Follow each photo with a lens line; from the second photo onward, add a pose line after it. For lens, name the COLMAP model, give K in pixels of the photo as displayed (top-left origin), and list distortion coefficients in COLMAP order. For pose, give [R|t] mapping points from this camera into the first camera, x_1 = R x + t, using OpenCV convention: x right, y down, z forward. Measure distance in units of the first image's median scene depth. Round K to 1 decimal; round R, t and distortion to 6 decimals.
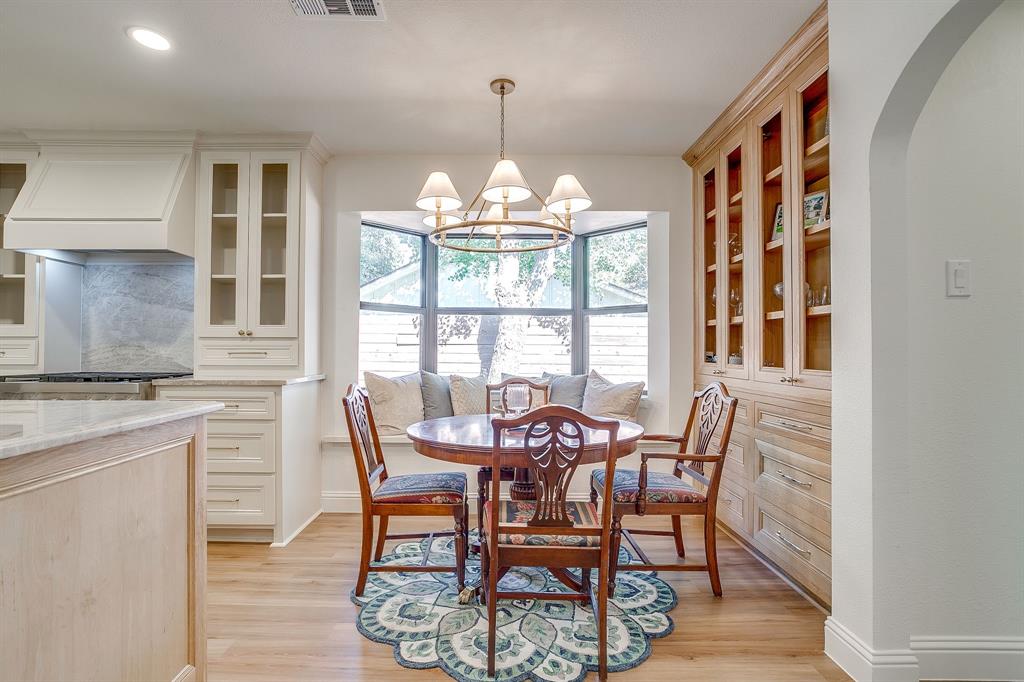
lens RADIAL K [[499.6, 0, 509.5], [0, 499.6, 340.9], [0, 0, 1]] dist [-0.047667, 0.020978]
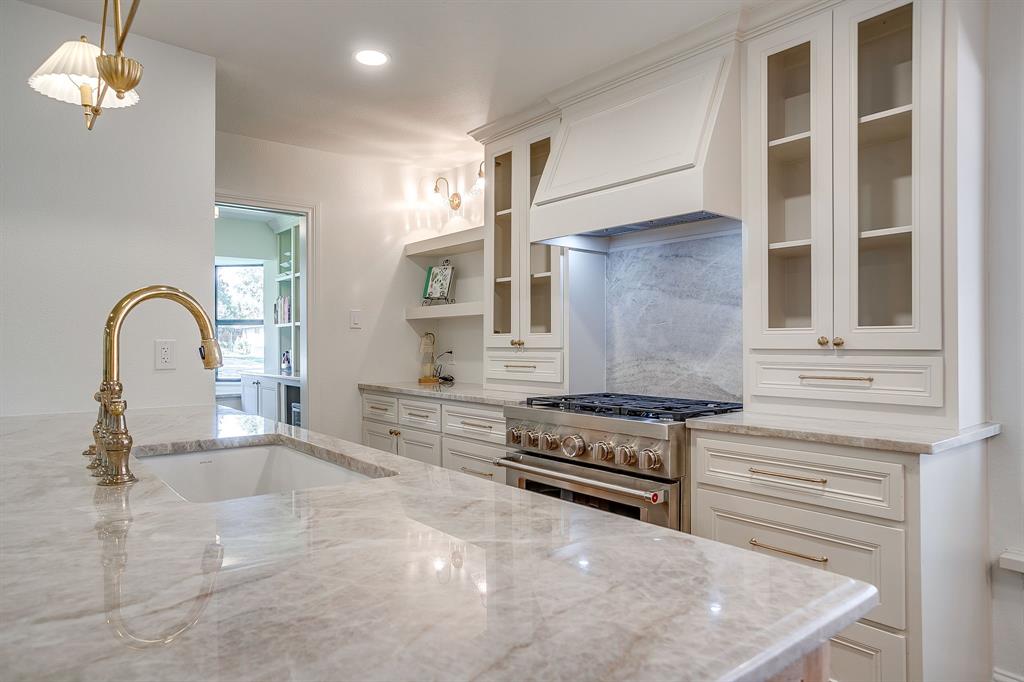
lens RADIAL K [[634.8, 0, 512.0], [0, 634.8, 341.0], [0, 0, 1]] dist [-0.005407, 0.030132]
pose [[0.627322, -0.006149, -0.778735, -0.201839], [0.015167, 0.999876, 0.004323, -0.024826], [0.778612, -0.014523, 0.627338, 0.272492]]
